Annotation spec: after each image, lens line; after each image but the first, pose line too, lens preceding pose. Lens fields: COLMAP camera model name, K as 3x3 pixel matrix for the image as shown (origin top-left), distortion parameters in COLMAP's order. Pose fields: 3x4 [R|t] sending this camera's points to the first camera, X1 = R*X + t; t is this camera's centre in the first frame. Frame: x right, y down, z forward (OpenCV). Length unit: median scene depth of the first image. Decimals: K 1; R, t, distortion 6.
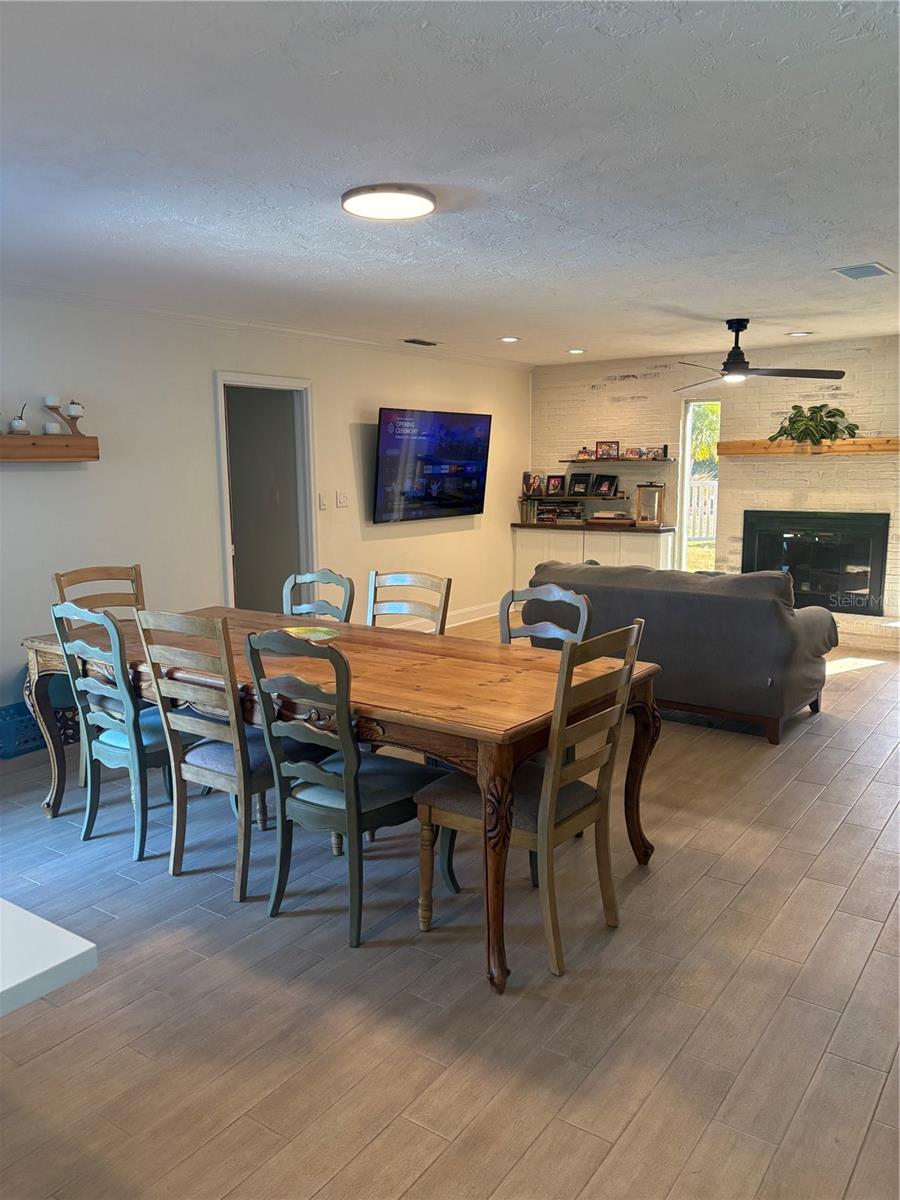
lens RADIAL K [[912.2, 0, 430.4], [0, 912.2, 610.8], [0, 0, 1]] dist [-0.001323, -0.005374]
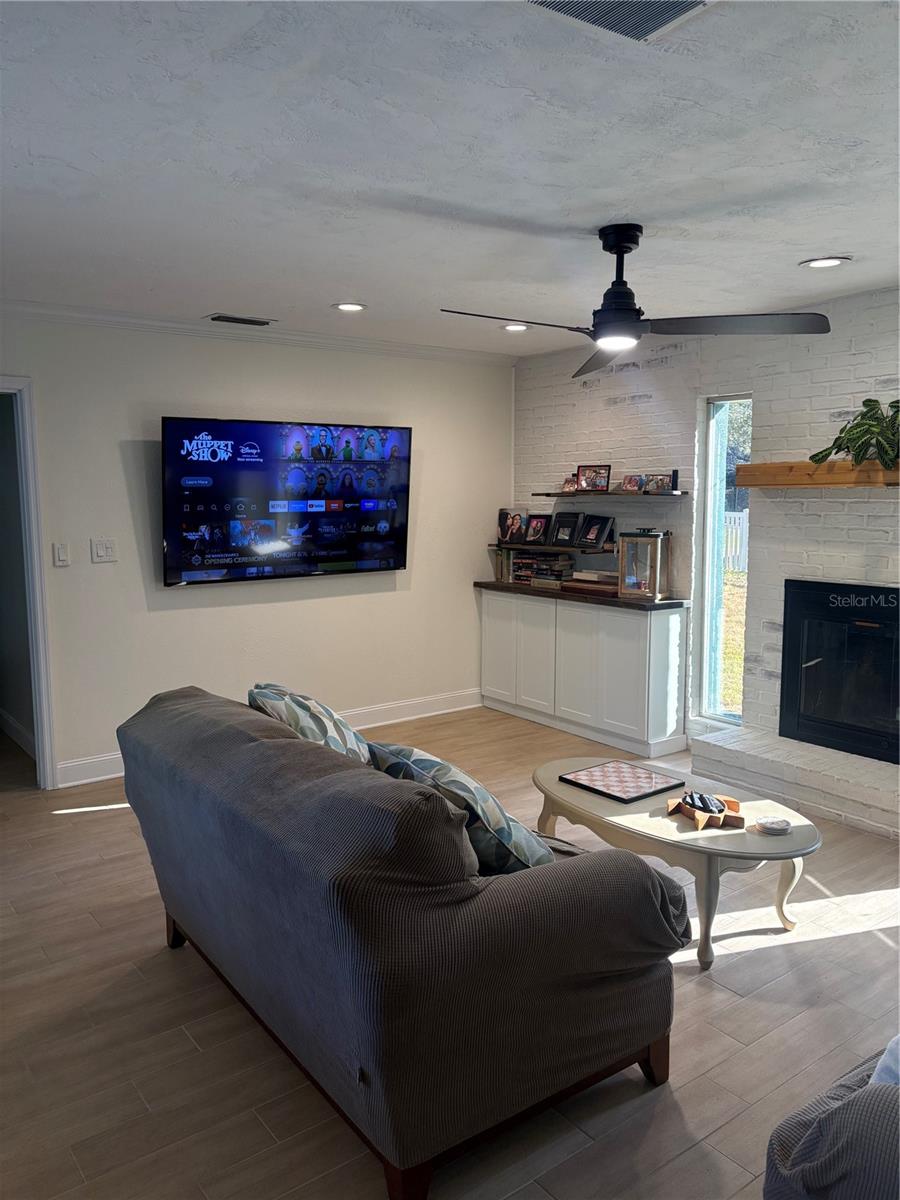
lens RADIAL K [[900.0, 0, 448.7], [0, 900.0, 596.3], [0, 0, 1]] dist [0.047254, -0.047655]
pose [[0.956503, 0.037399, -0.289317, 0.300984], [-0.048889, 0.998273, -0.032586, -0.068236], [0.287598, 0.045313, 0.956679, 0.370369]]
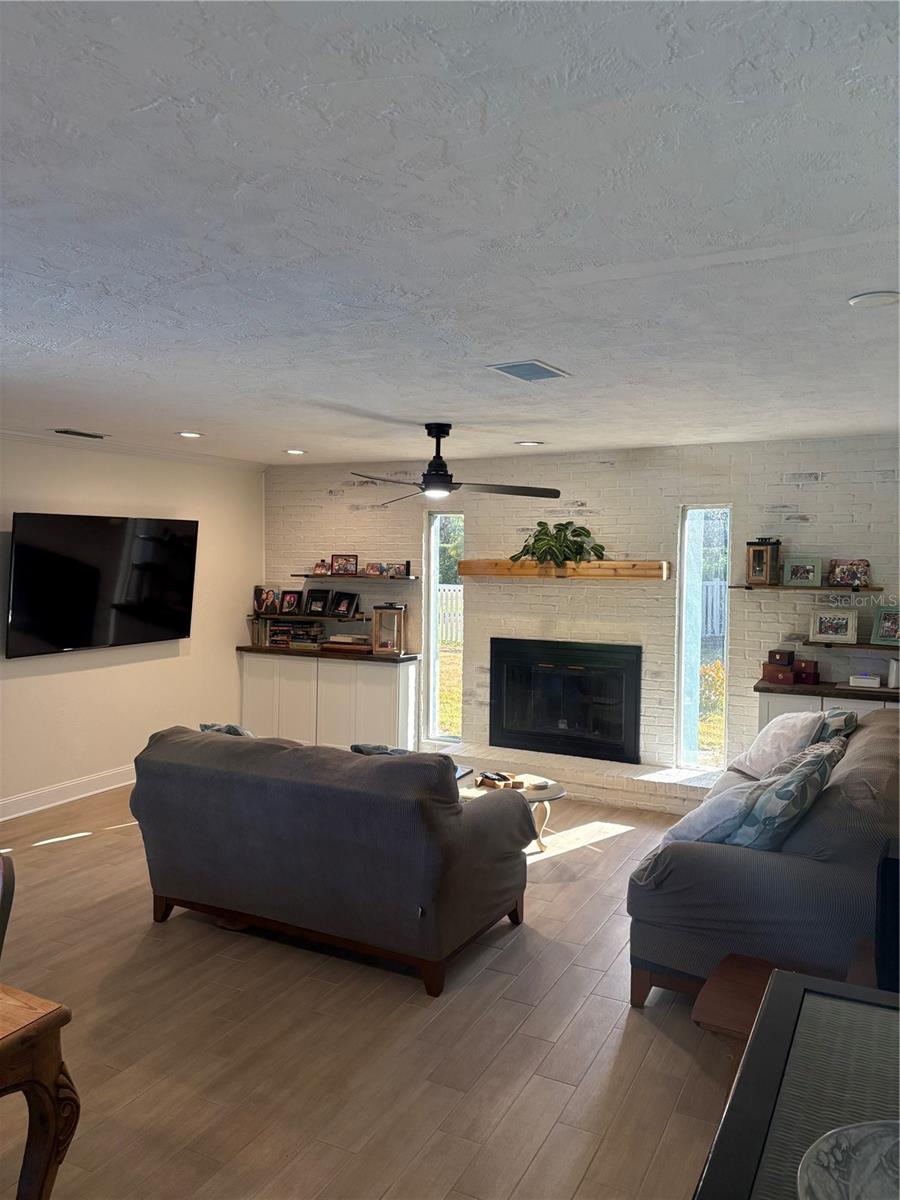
lens RADIAL K [[900.0, 0, 448.7], [0, 900.0, 596.3], [0, 0, 1]] dist [0.047254, -0.047655]
pose [[0.986452, 0.012807, 0.163547, 0.160493], [0.005380, 0.993886, -0.110280, -0.053923], [-0.163959, 0.109666, 0.980352, 0.155465]]
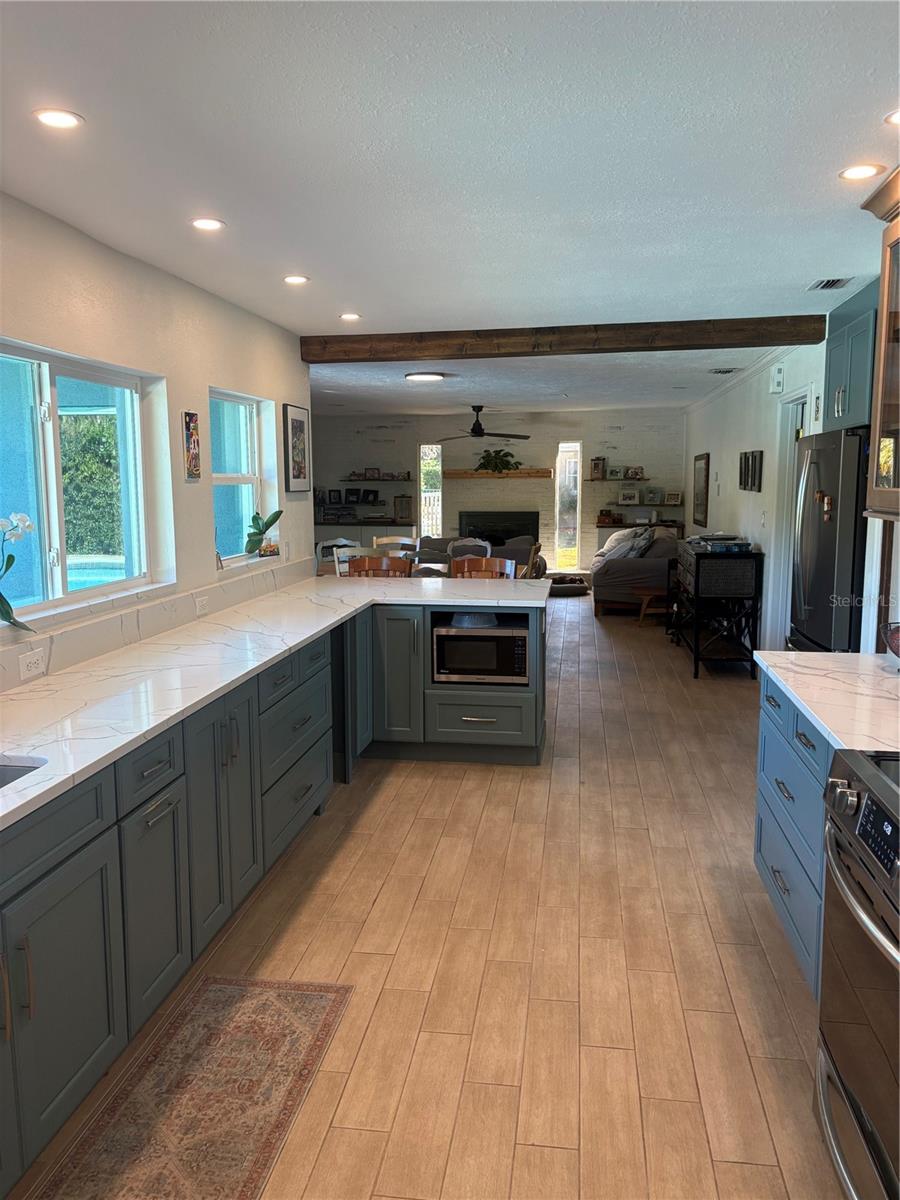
lens RADIAL K [[900.0, 0, 448.7], [0, 900.0, 596.3], [0, 0, 1]] dist [0.047254, -0.047655]
pose [[0.884763, -0.052880, 0.463032, -0.431834], [0.066836, 0.997669, -0.013773, 0.064255], [-0.461224, 0.043134, 0.886234, -0.427799]]
